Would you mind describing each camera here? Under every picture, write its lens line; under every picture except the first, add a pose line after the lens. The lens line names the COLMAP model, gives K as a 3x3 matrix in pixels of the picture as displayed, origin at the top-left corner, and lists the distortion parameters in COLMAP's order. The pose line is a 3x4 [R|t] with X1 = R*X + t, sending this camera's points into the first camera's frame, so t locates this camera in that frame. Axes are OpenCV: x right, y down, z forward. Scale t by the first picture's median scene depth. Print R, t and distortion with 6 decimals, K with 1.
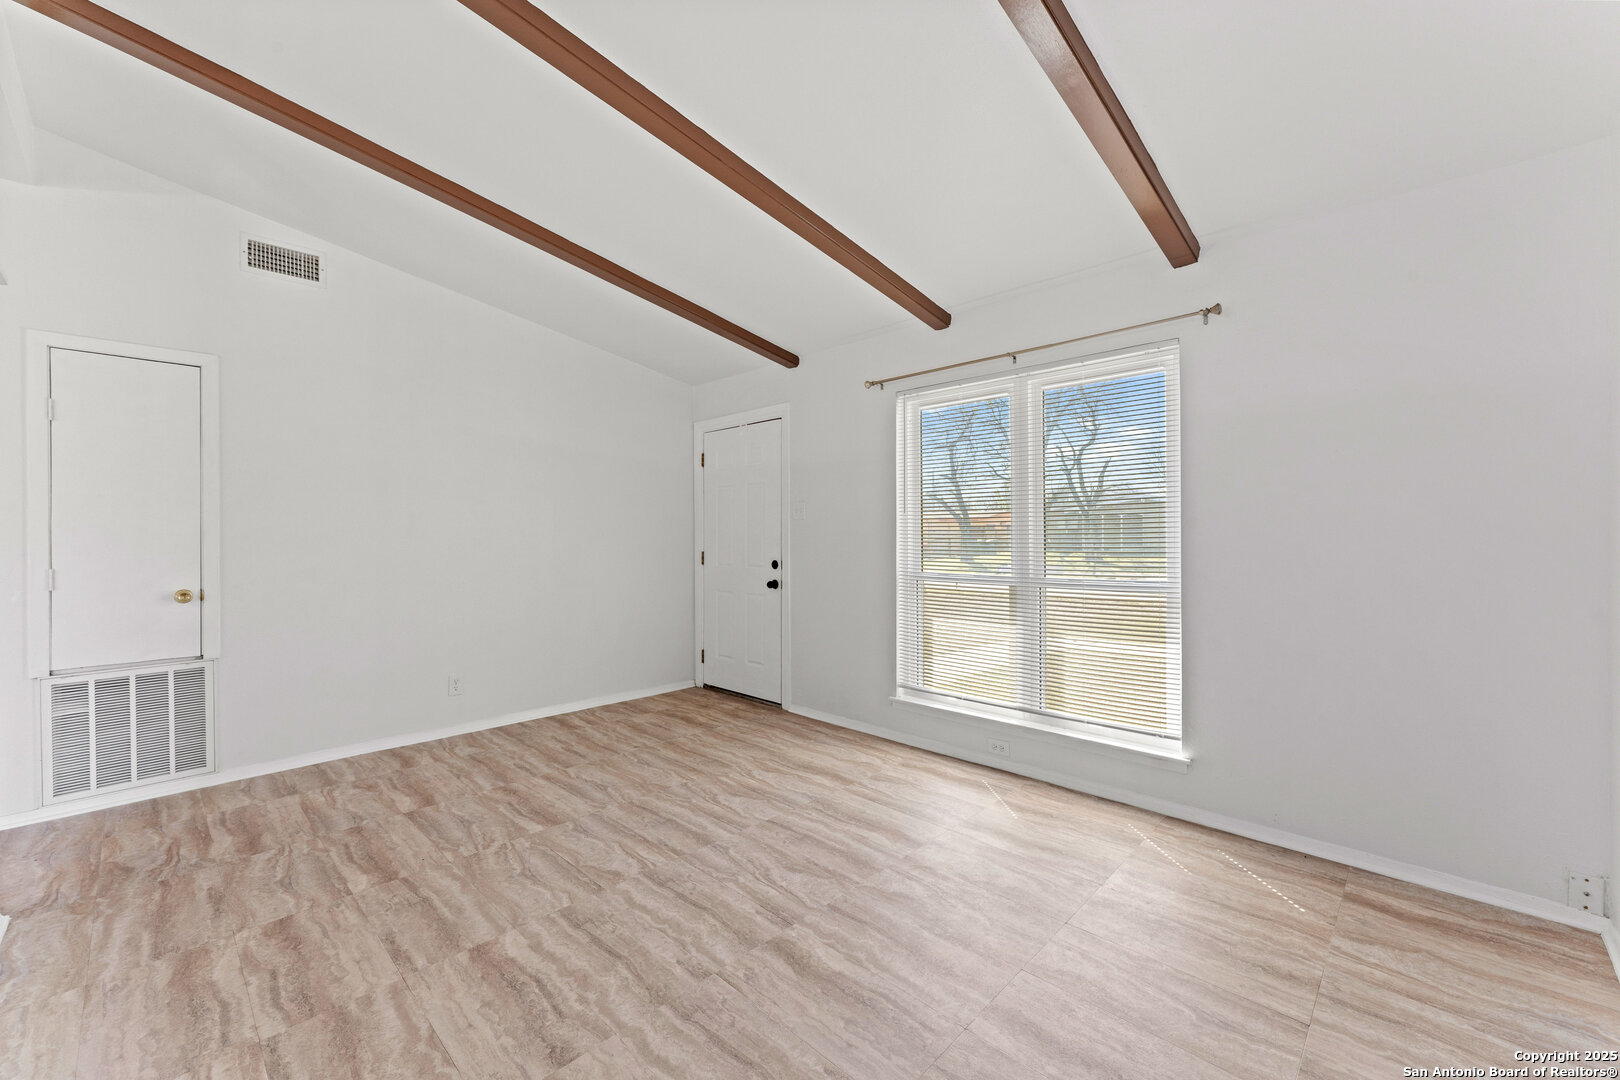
lens RADIAL K [[642.2, 0, 810.0], [0, 642.2, 540.0], [0, 0, 1]] dist [-0.001495, 0.000225]
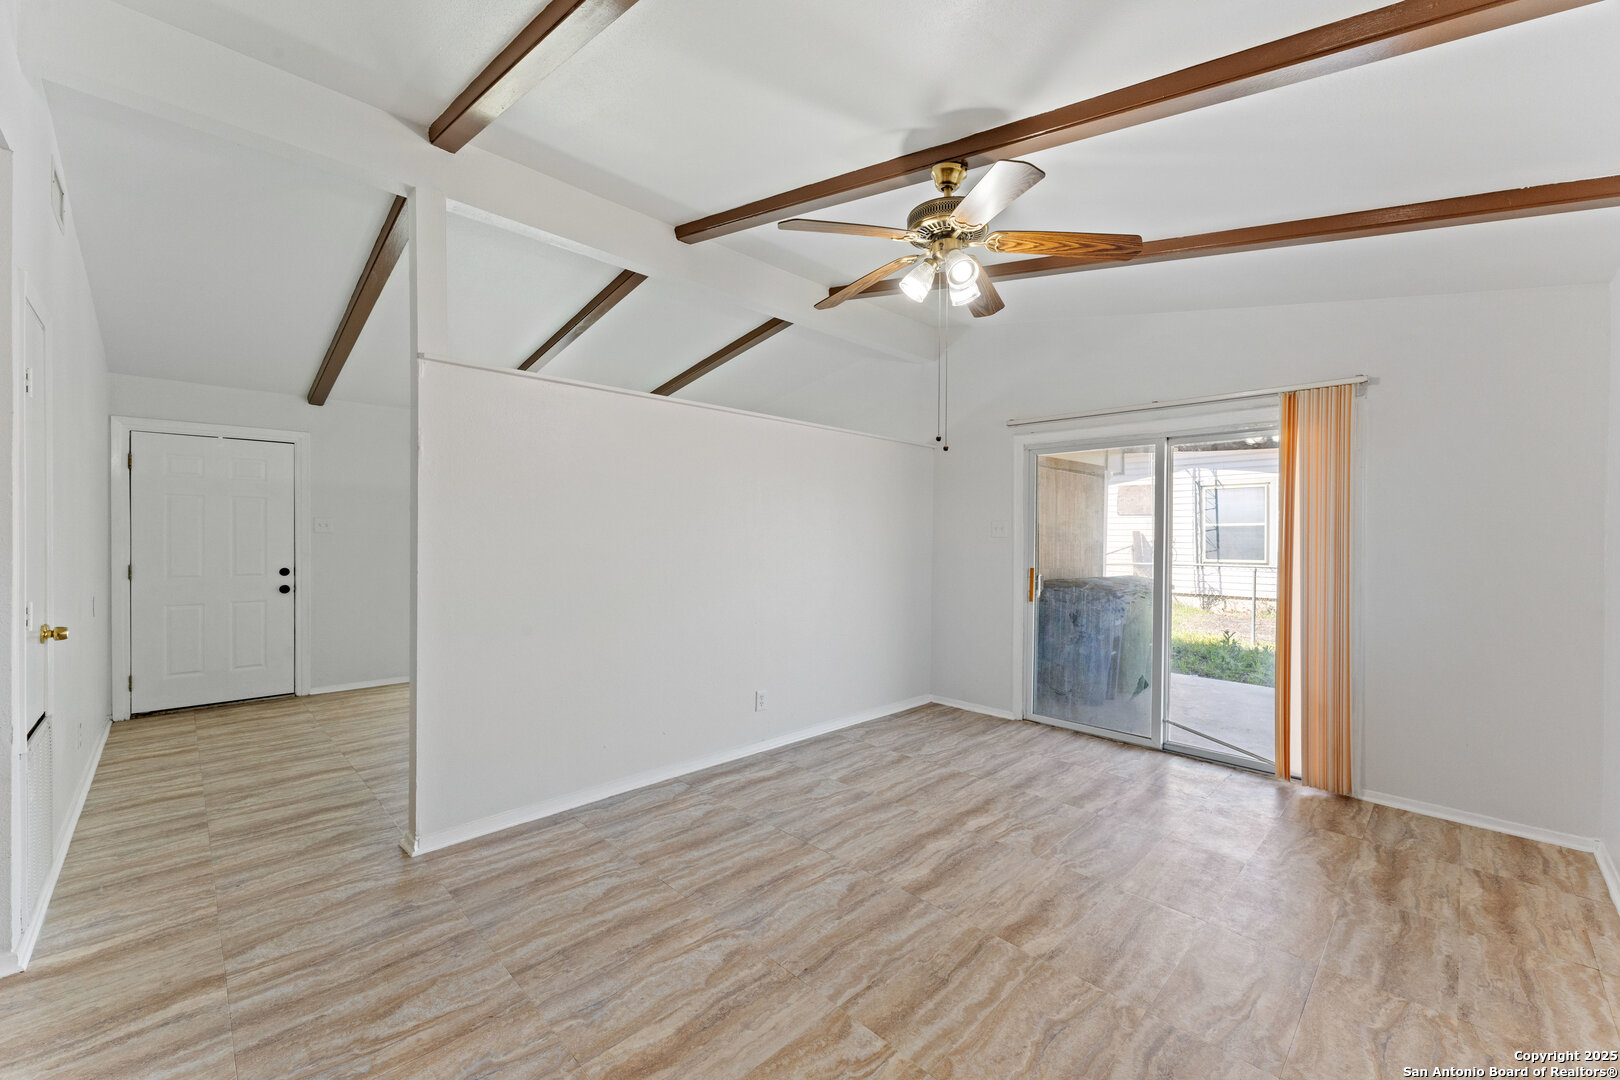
lens RADIAL K [[646.7, 0, 795.4], [0, 646.7, 529.1], [0, 0, 1]] dist [0.000208, 0.000231]
pose [[0.051344, 0.013008, 0.998596, -1.533436], [-0.001213, 0.999915, -0.012963, -0.031076], [-0.998680, -0.000546, 0.051355, 0.056188]]
